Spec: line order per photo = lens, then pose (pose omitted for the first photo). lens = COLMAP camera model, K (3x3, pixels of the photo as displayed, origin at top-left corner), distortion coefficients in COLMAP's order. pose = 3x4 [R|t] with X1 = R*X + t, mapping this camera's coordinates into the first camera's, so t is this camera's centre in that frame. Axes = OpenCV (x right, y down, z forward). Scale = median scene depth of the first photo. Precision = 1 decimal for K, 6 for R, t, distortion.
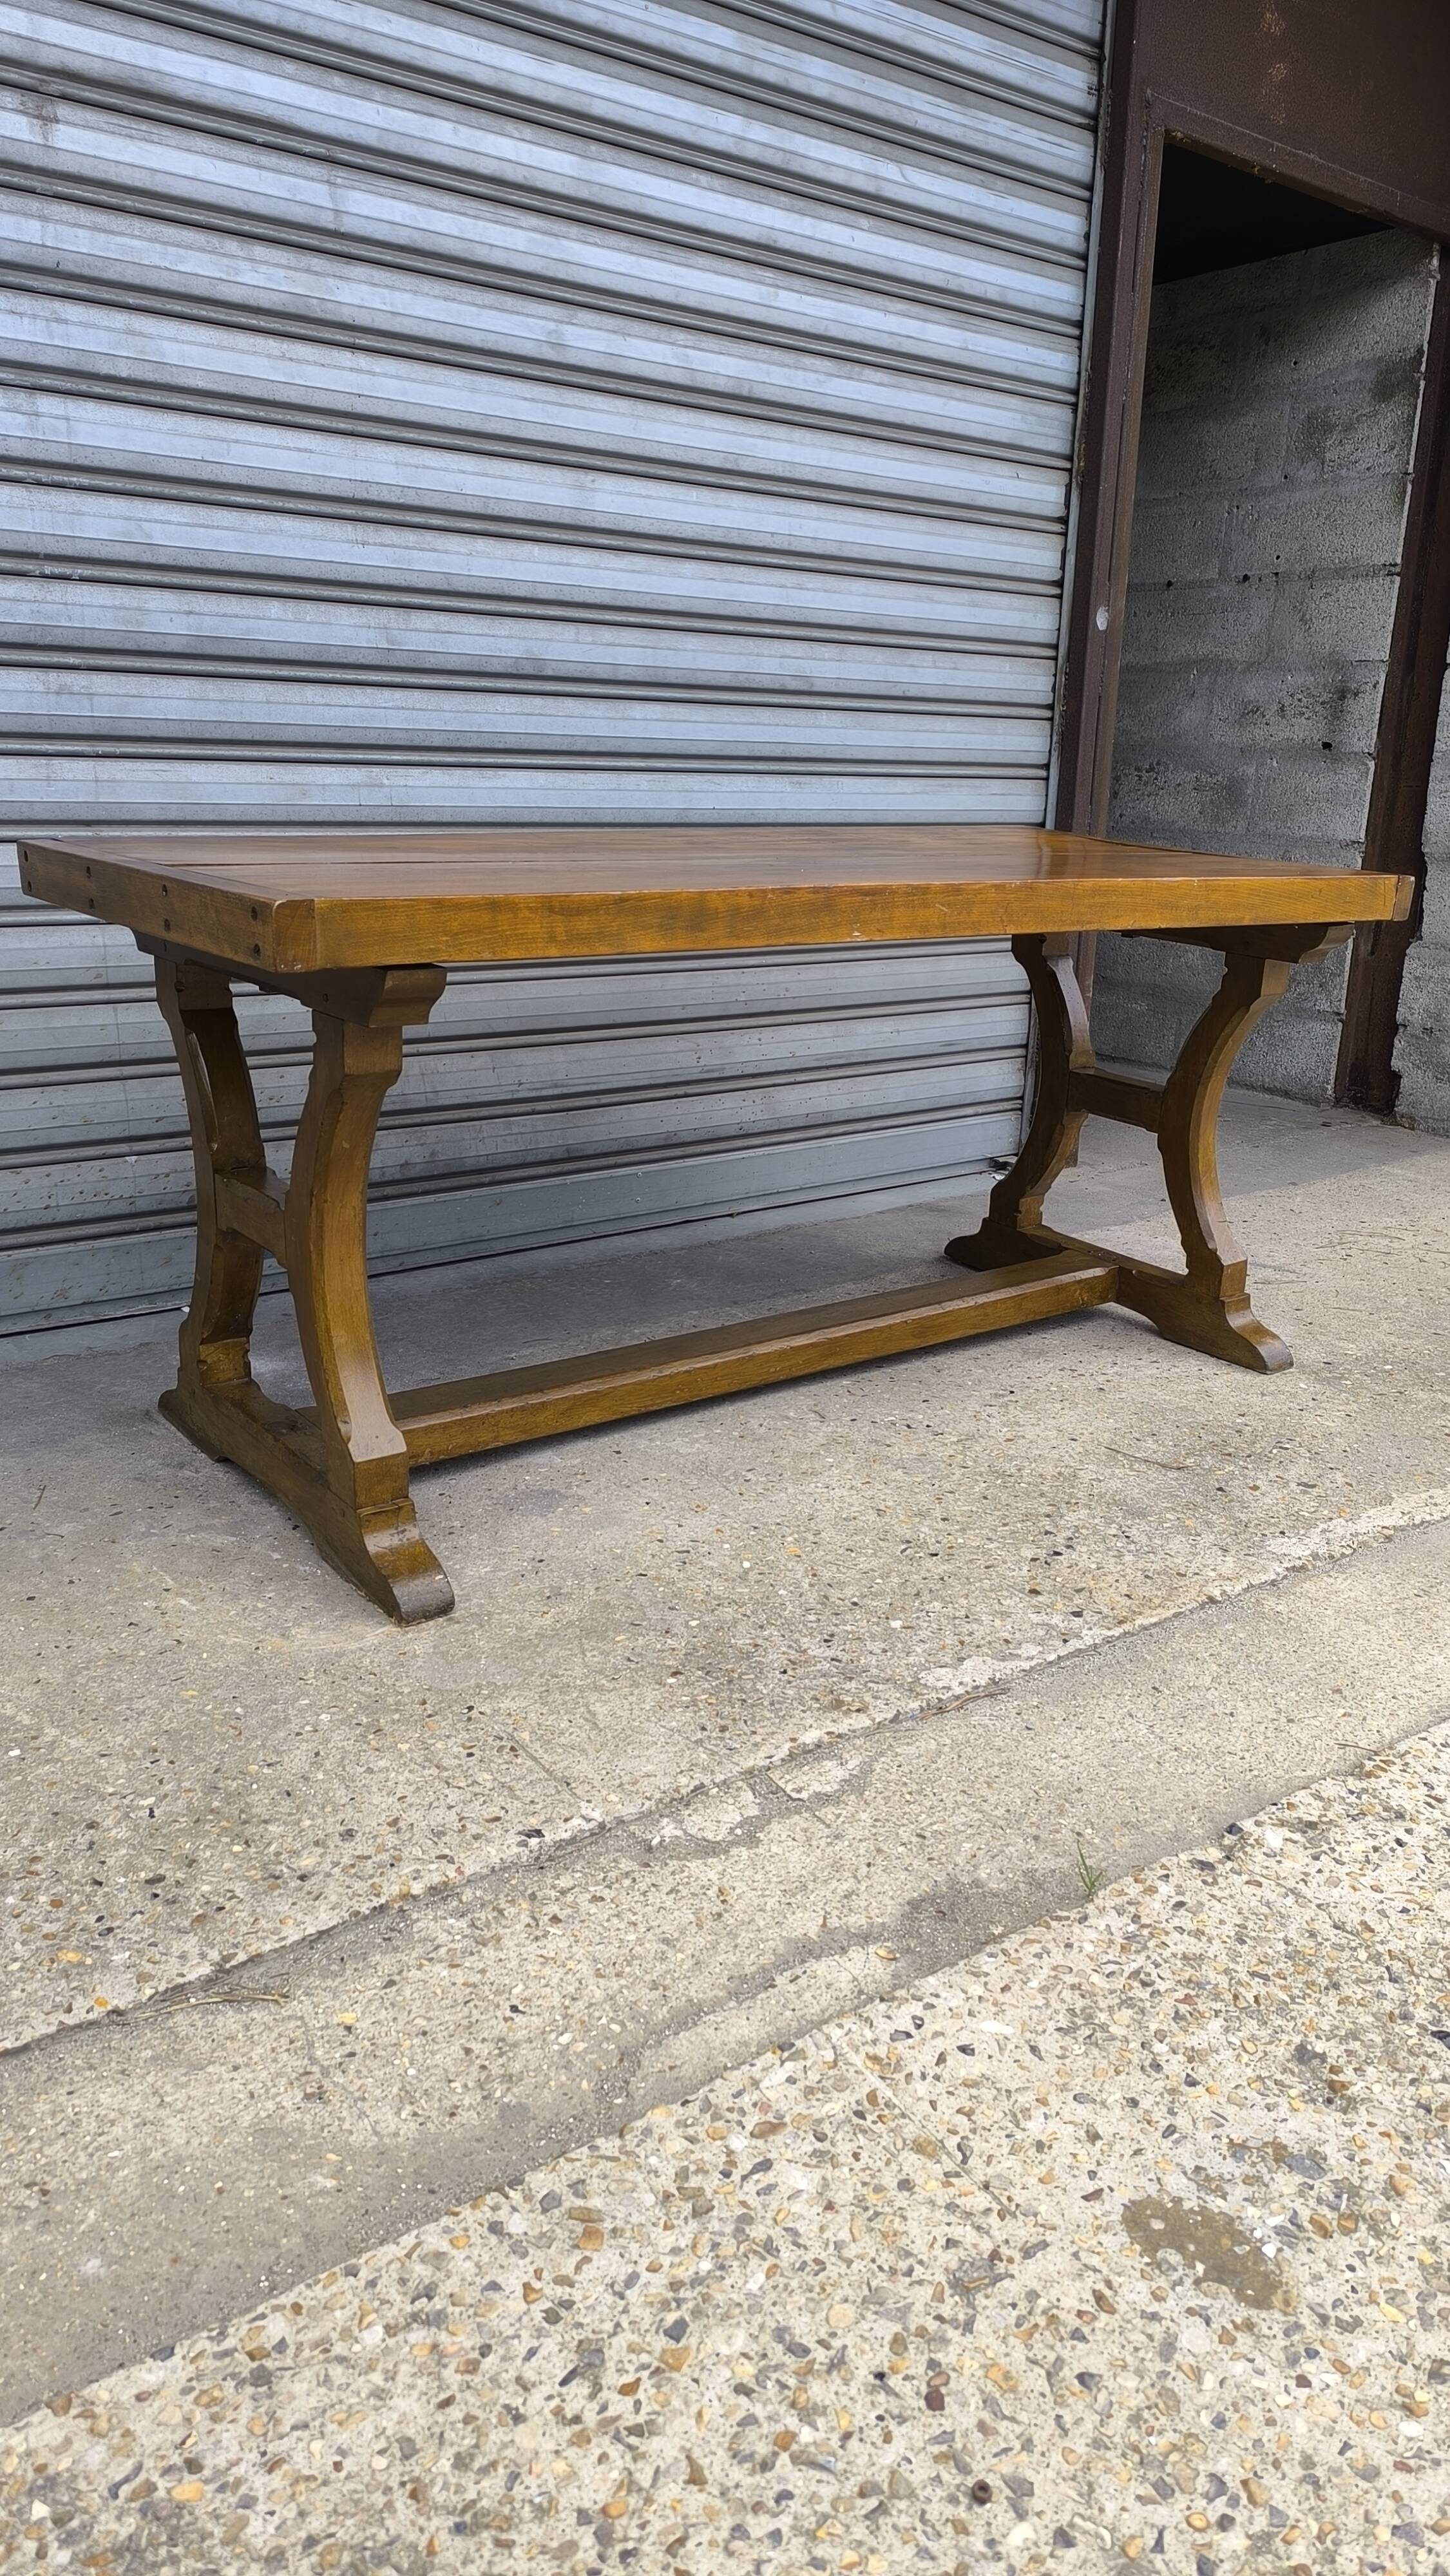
lens RADIAL K [[1749.9, 0, 732.6], [0, 1749.9, 1291.1], [0, 0, 1]] dist [0.041352, -0.045874]
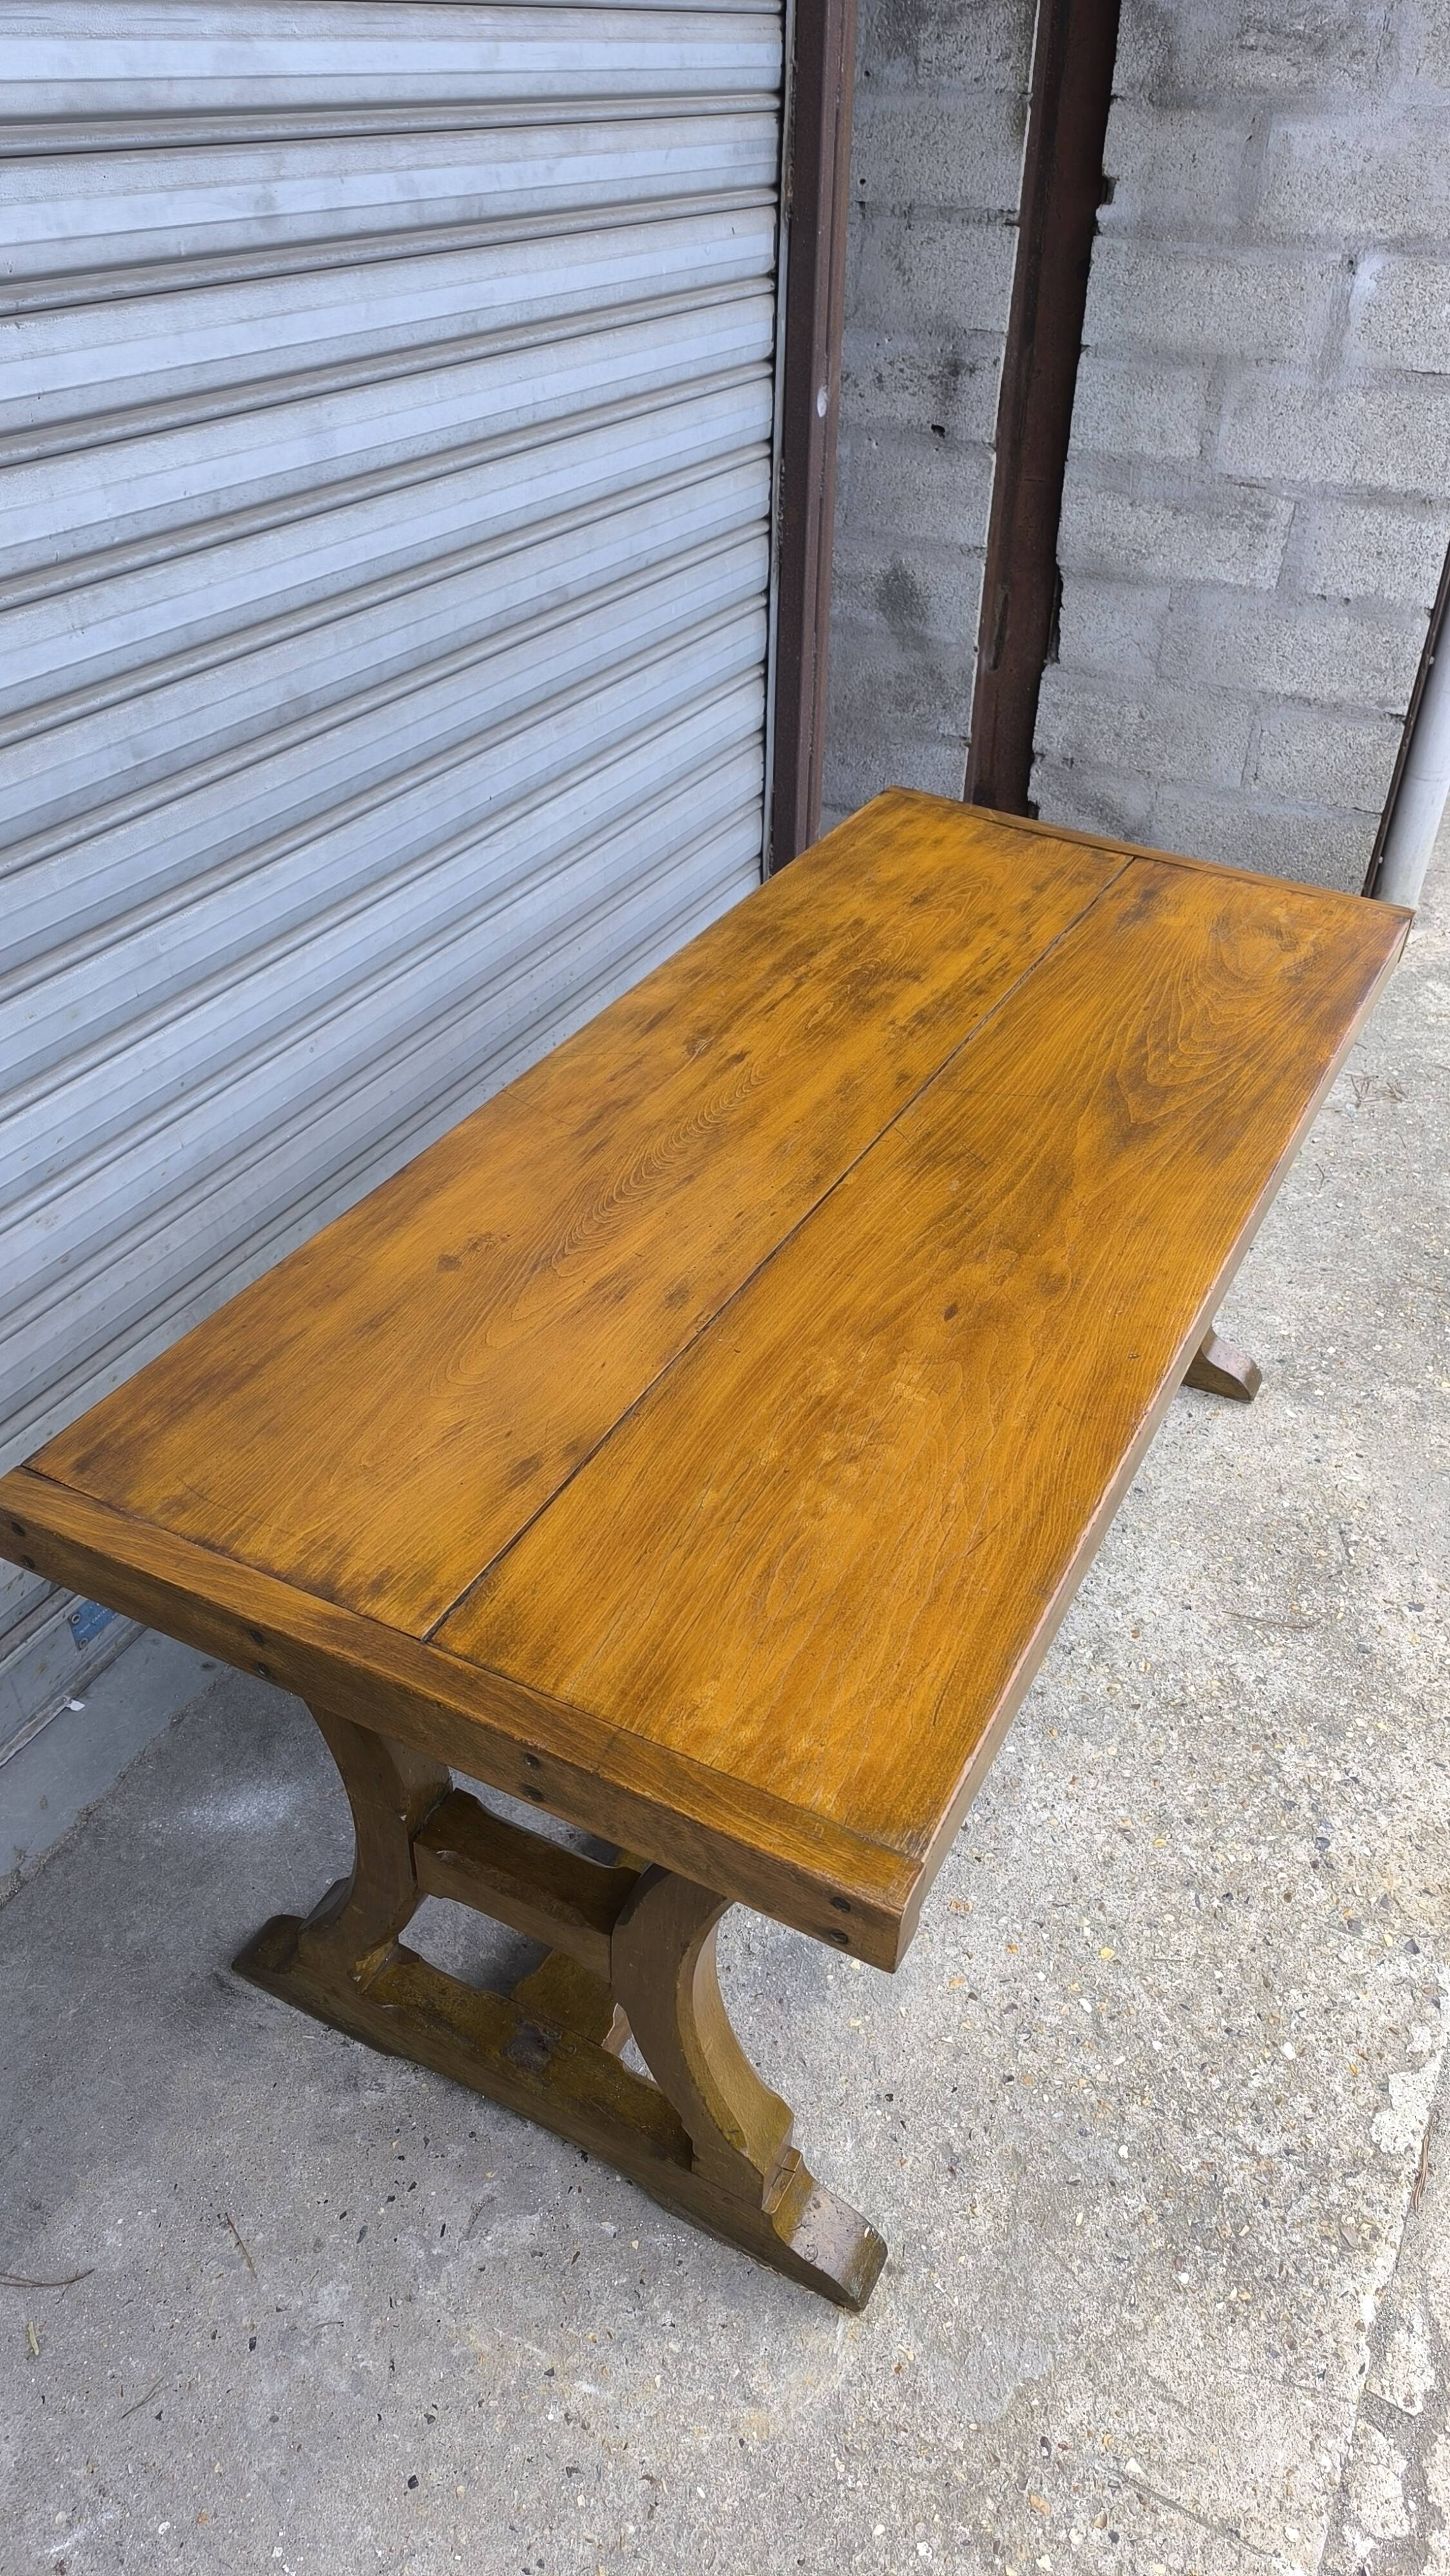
lens RADIAL K [[1762.8, 0, 721.9], [0, 1762.8, 1279.4], [0, 0, 1]] dist [0.026432, -0.027625]
pose [[0.902044, -0.257615, 0.346339, -0.296825], [0.131190, 0.928041, 0.348610, -0.416104], [-0.411224, -0.269026, 0.870930, 0.293230]]
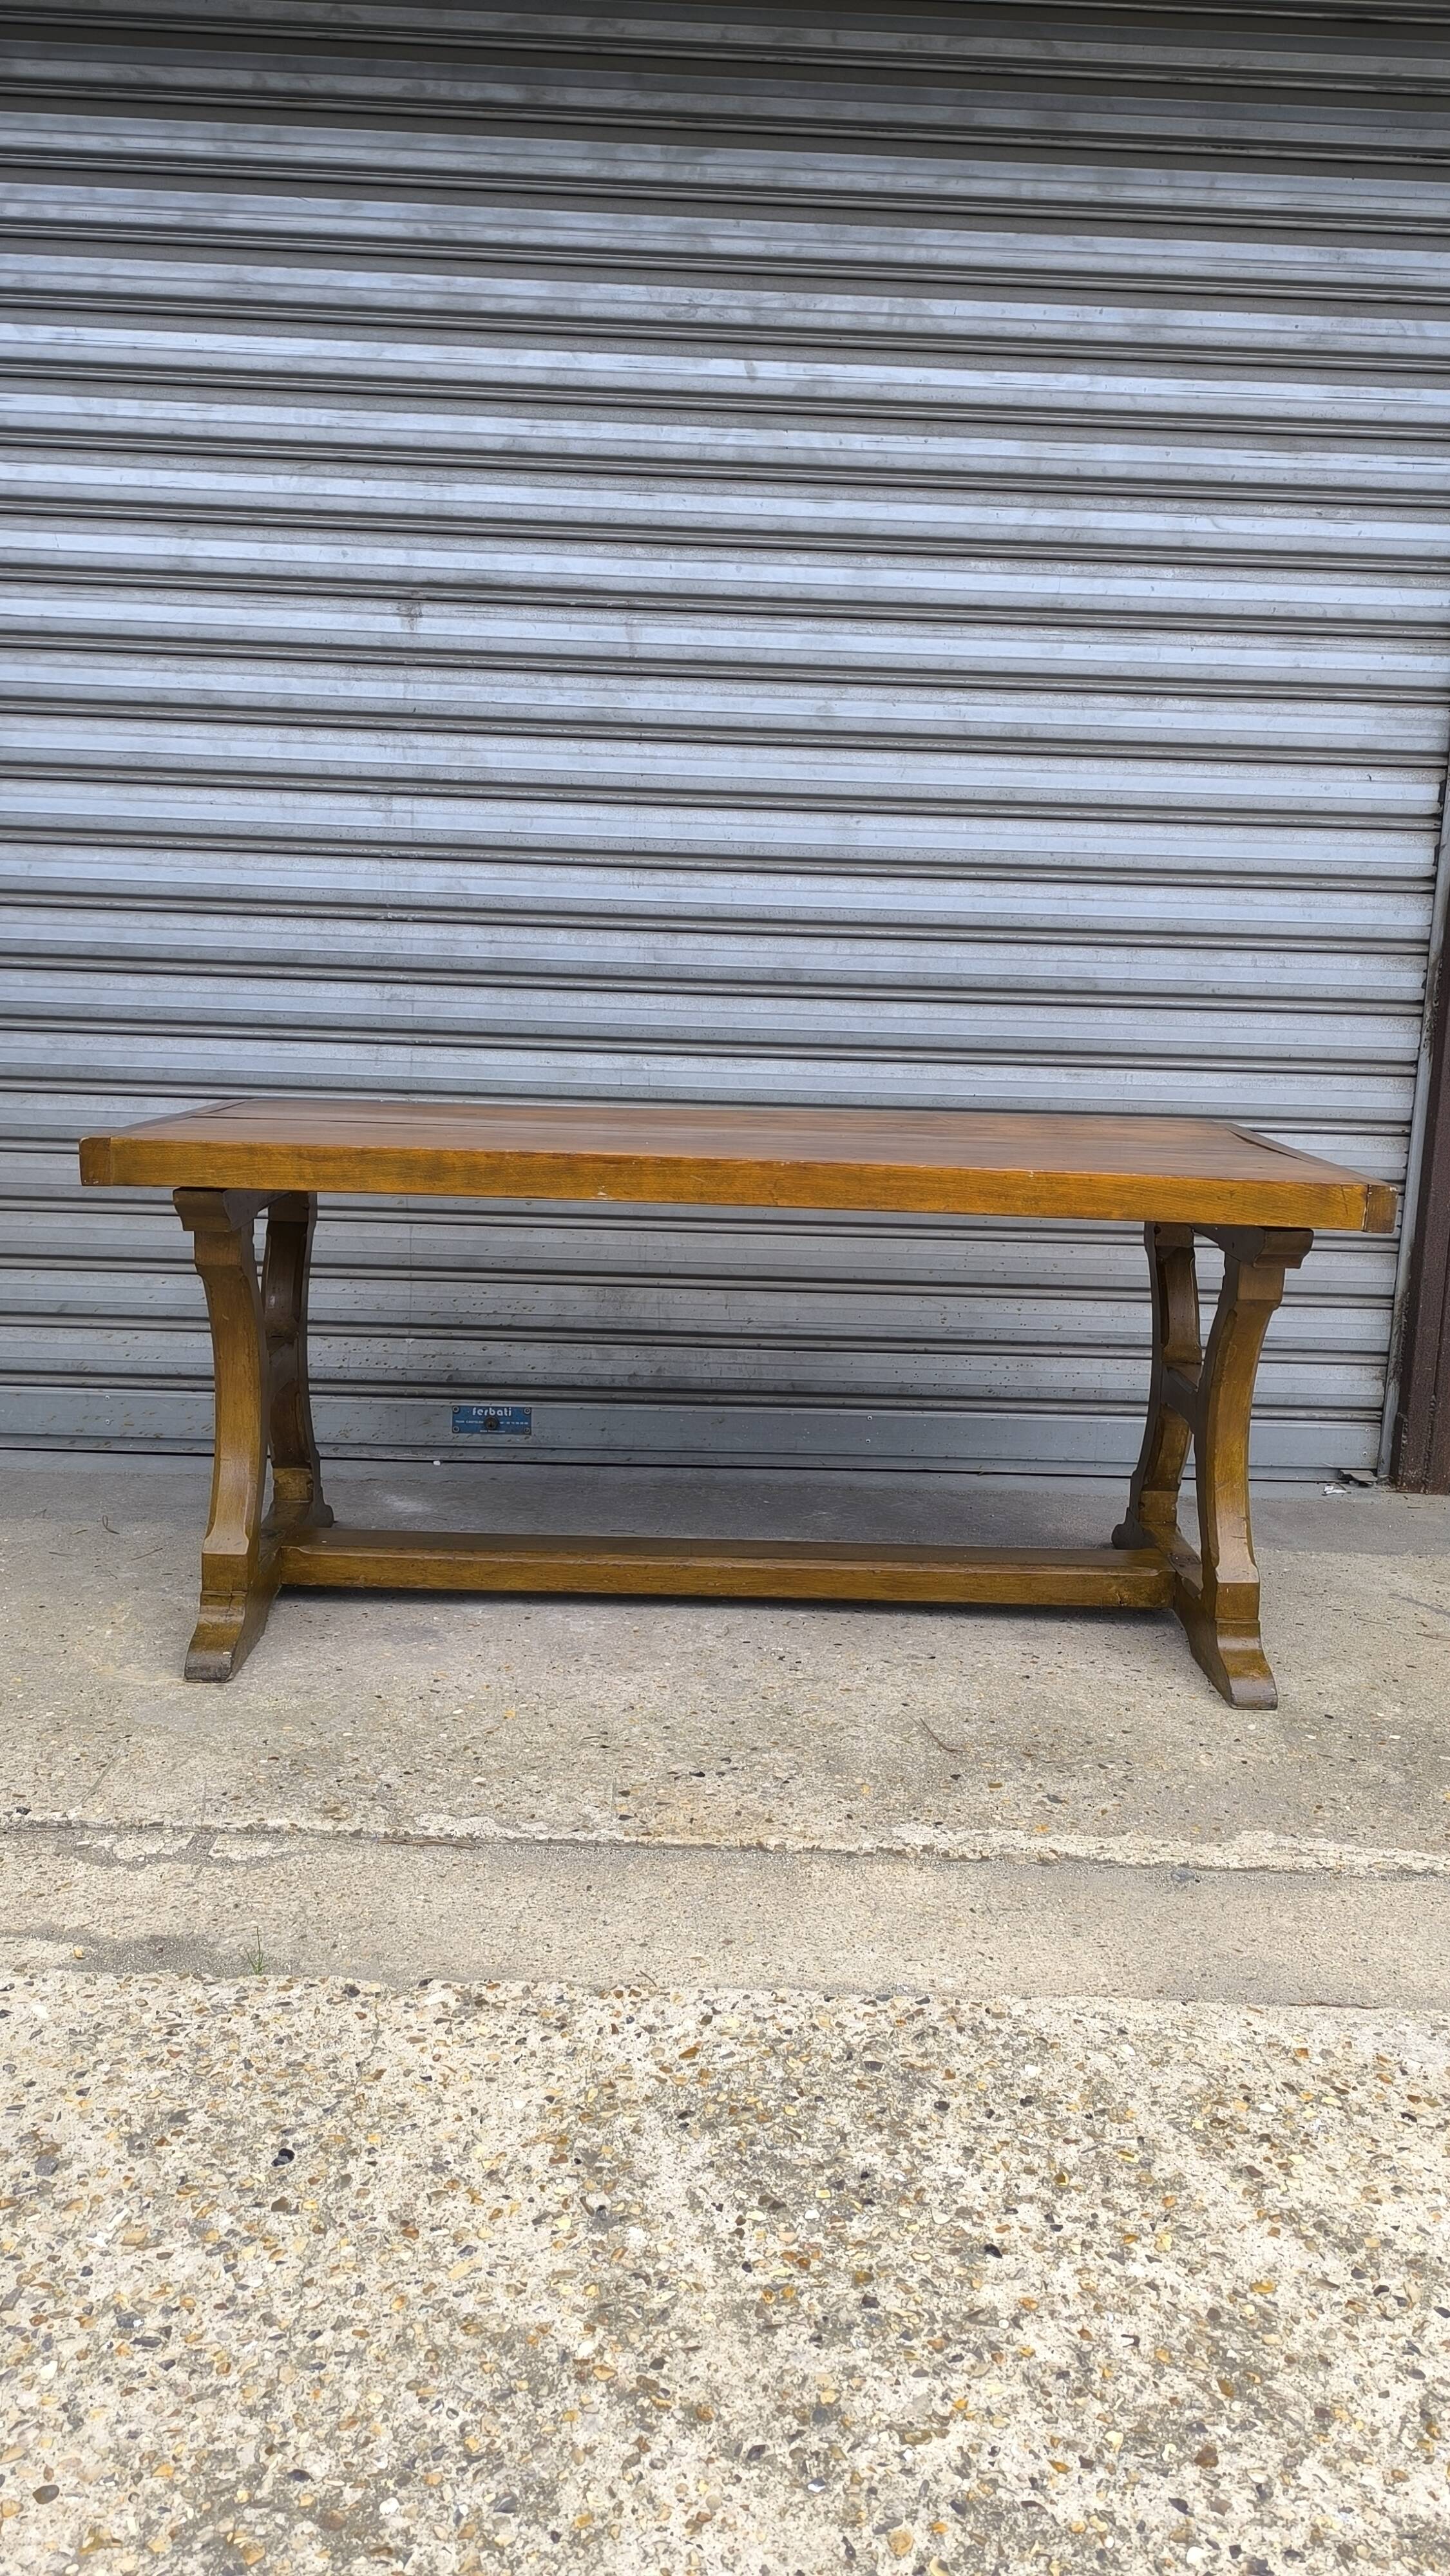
lens RADIAL K [[1749.9, 0, 732.6], [0, 1749.9, 1291.1], [0, 0, 1]] dist [0.041352, -0.045874]
pose [[0.809784, 0.093810, -0.579180, 0.629538], [-0.181416, 0.978796, -0.095111, -0.031870], [0.557977, 0.182091, 0.809632, 0.074382]]
